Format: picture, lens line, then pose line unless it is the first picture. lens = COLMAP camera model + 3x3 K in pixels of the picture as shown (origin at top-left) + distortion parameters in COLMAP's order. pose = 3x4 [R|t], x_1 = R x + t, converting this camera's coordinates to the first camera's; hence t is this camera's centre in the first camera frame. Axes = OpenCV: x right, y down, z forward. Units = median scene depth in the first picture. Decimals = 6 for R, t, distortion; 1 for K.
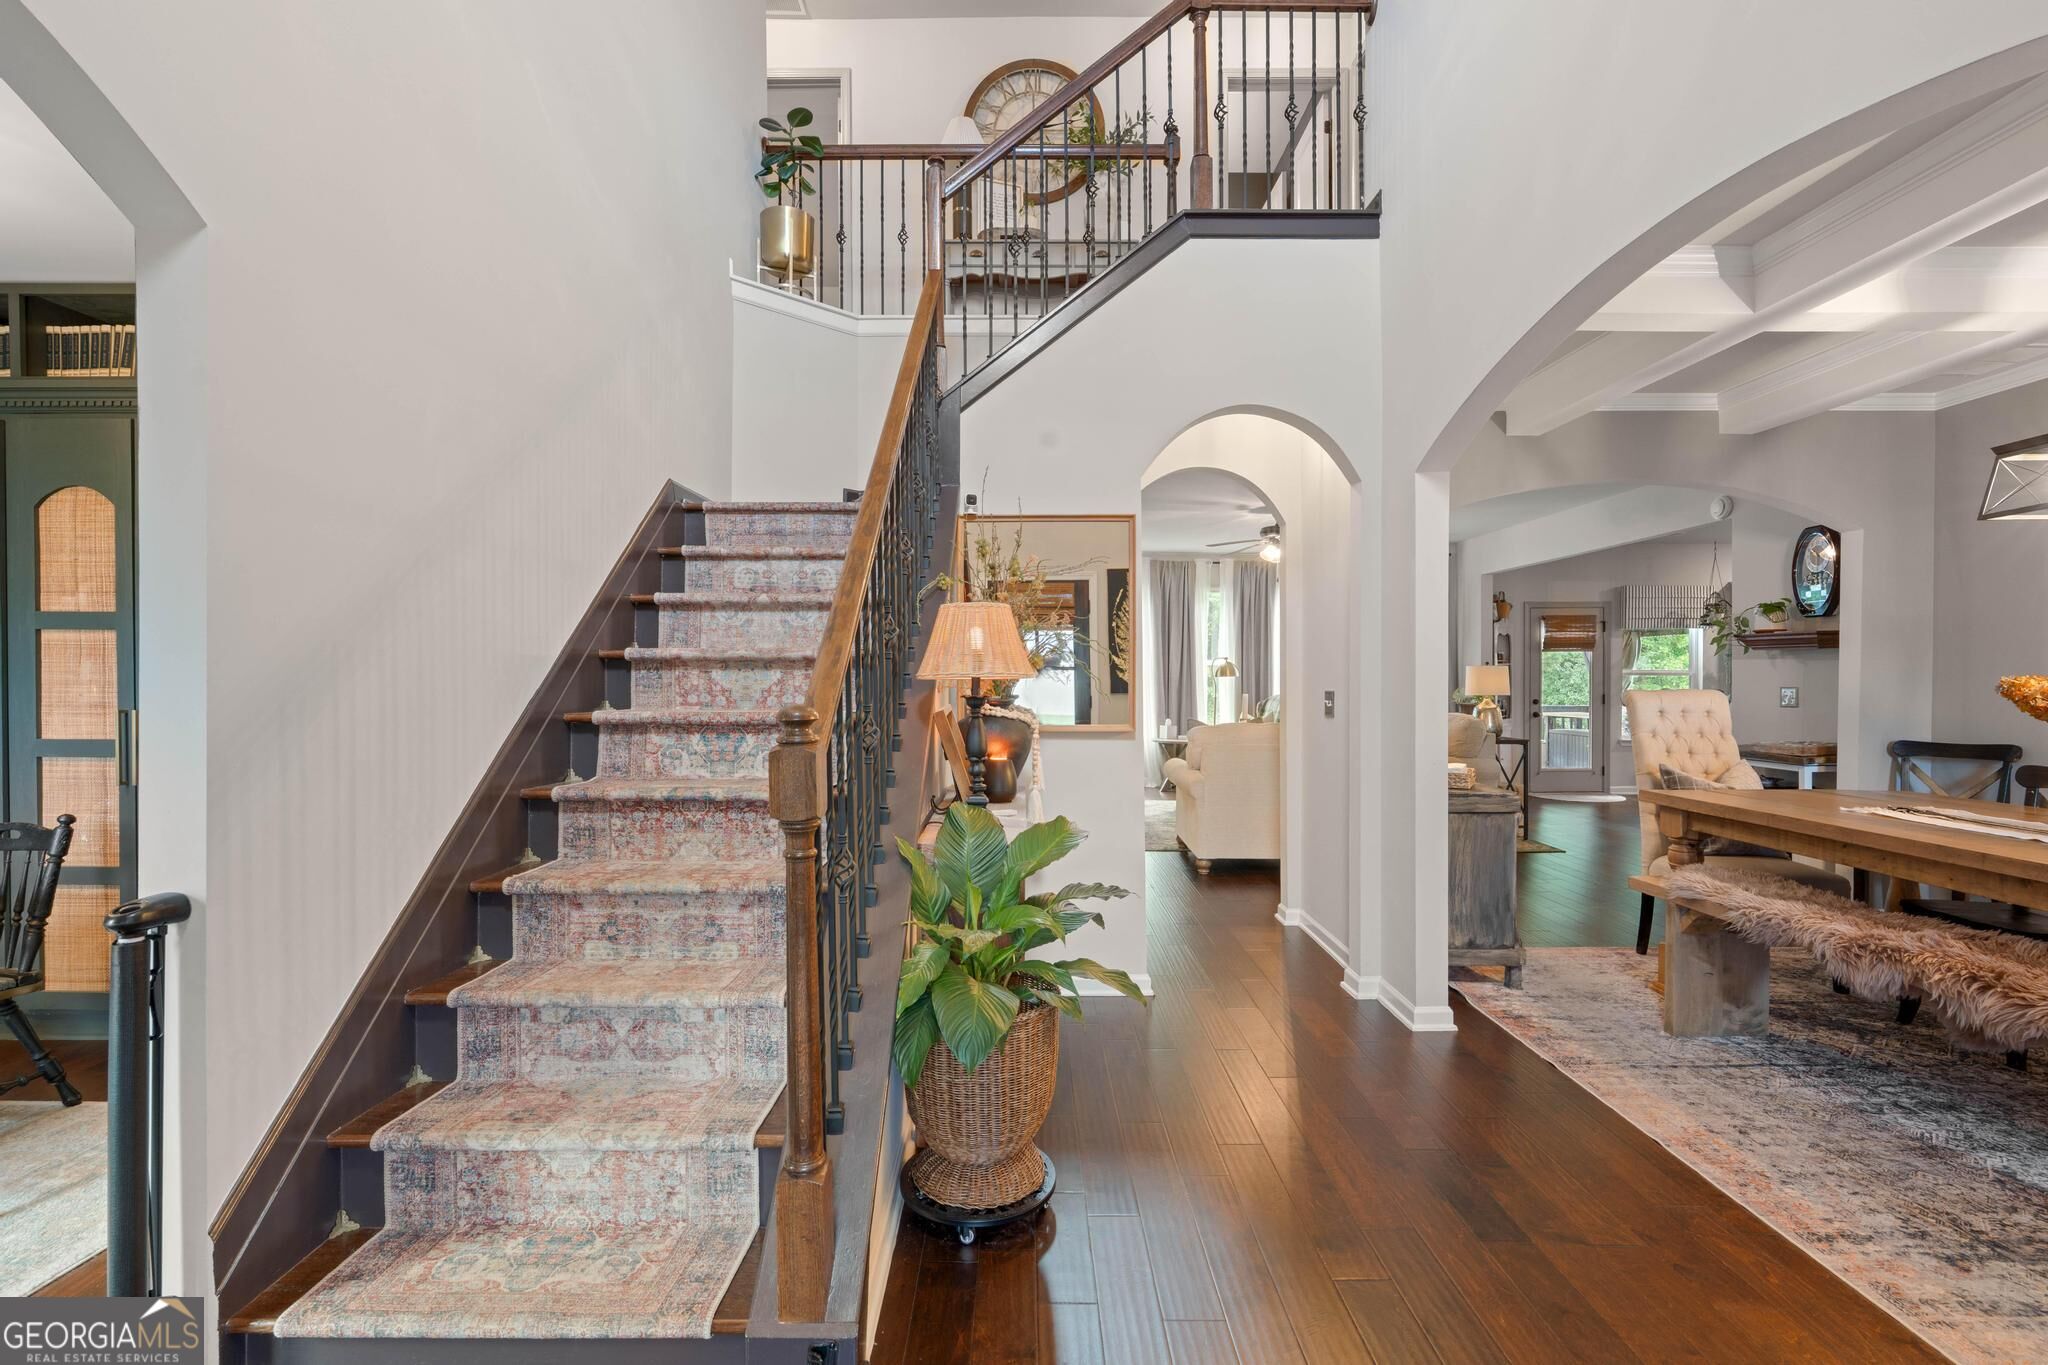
lens RADIAL K [[897.9, 0, 1026.1], [0, 897.9, 683.9], [0, 0, 1]] dist [-0.000474, 0.000354]
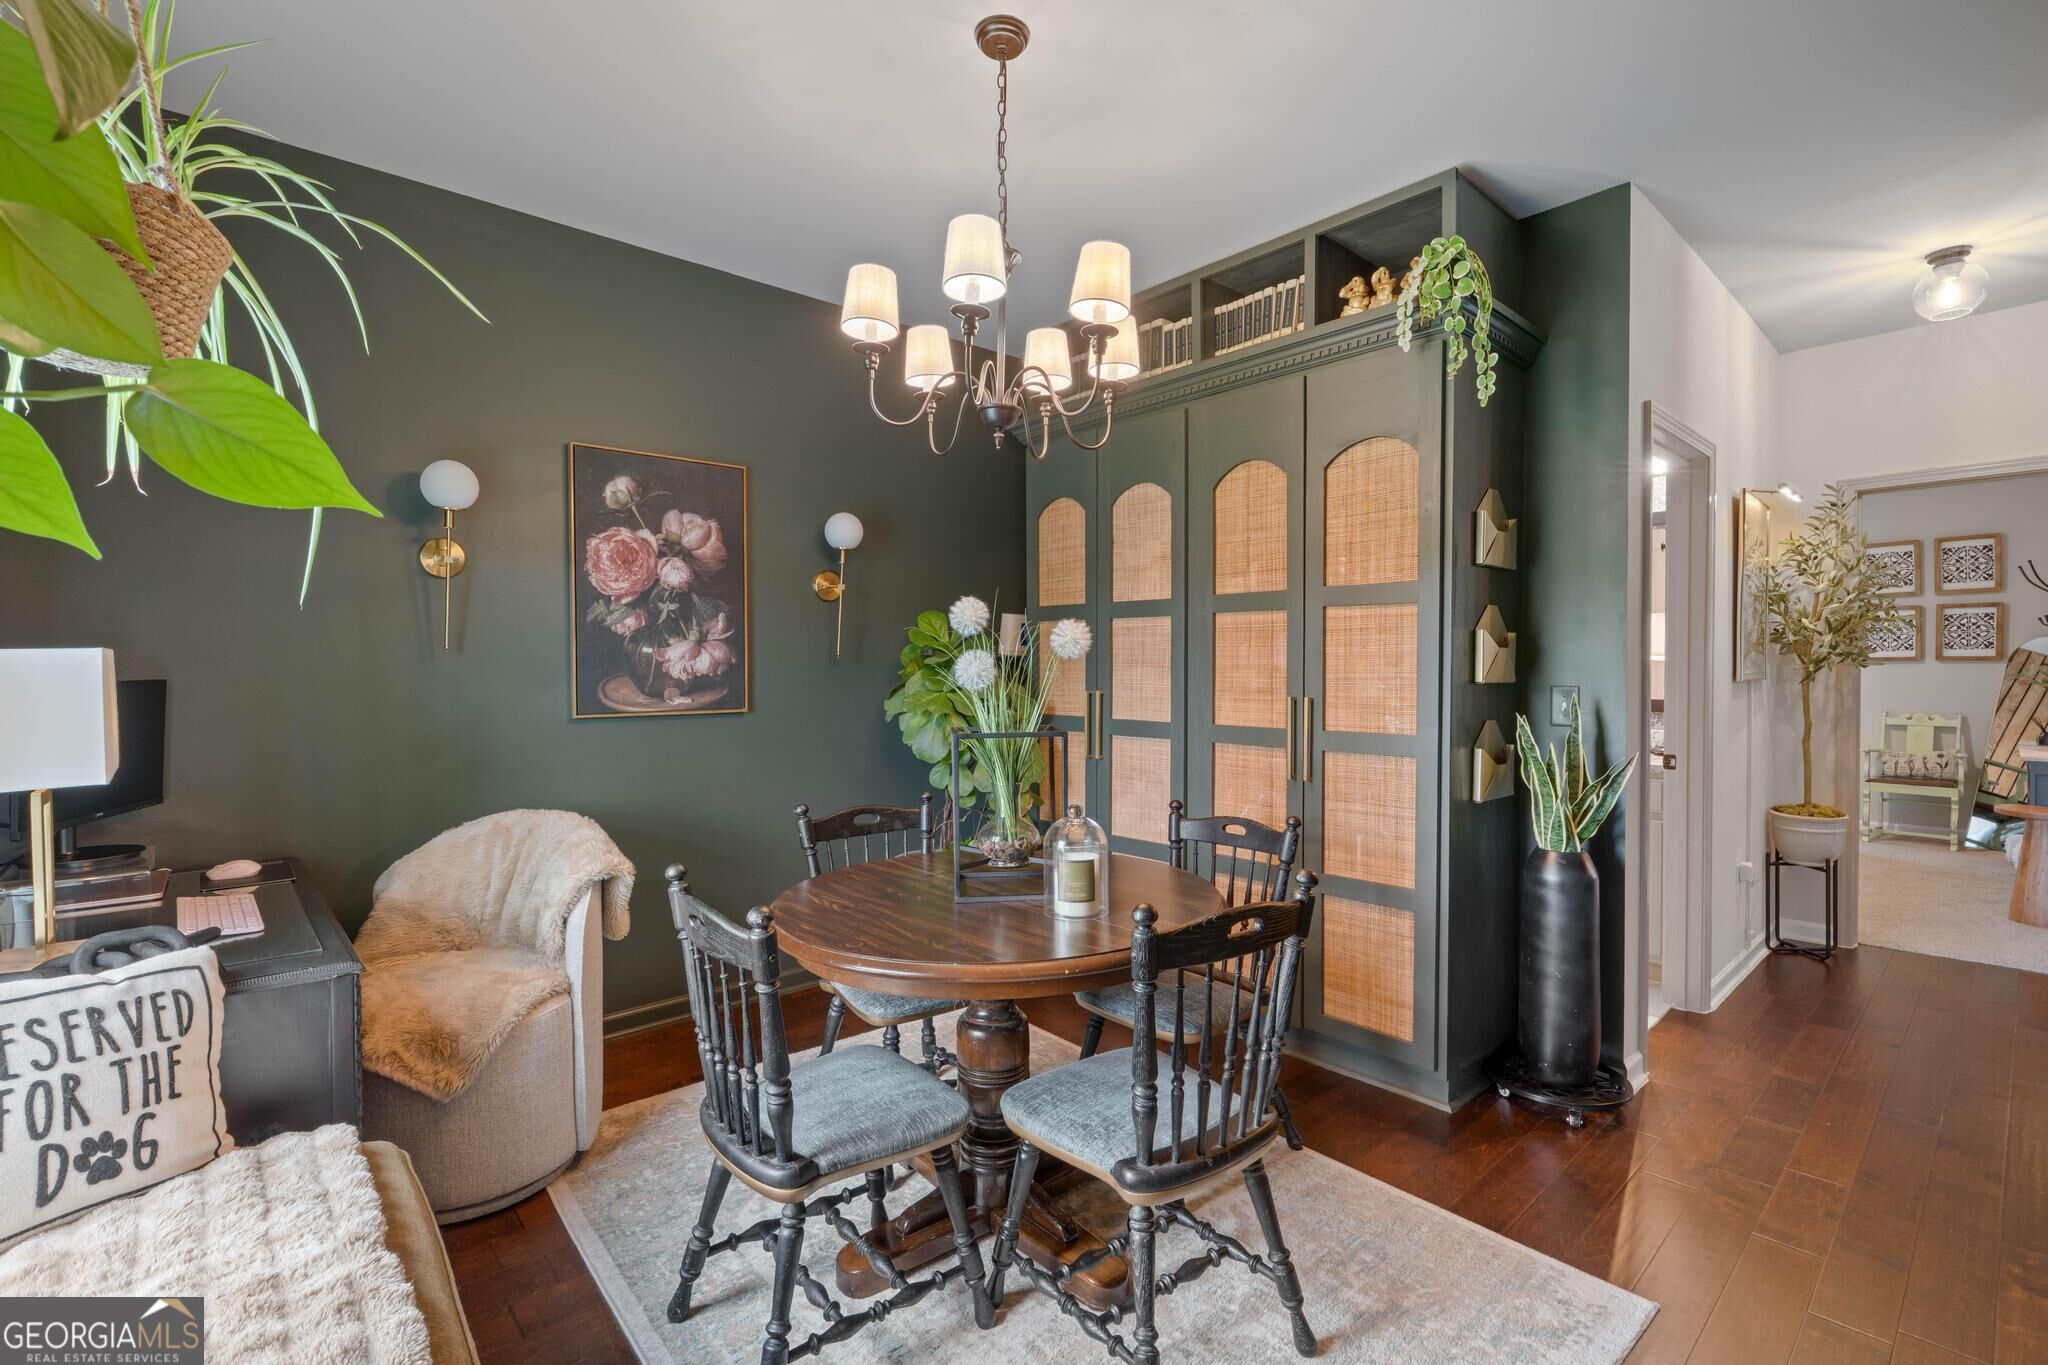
lens RADIAL K [[897.9, 0, 1019.3], [0, 897.9, 679.0], [0, 0, 1]] dist [-0.000474, 0.000354]
pose [[0.662073, 0.011239, -0.749355, -0.500563], [-0.006890, 0.999937, 0.008909, 0.004480], [0.749408, -0.000735, 0.662108, 0.185299]]
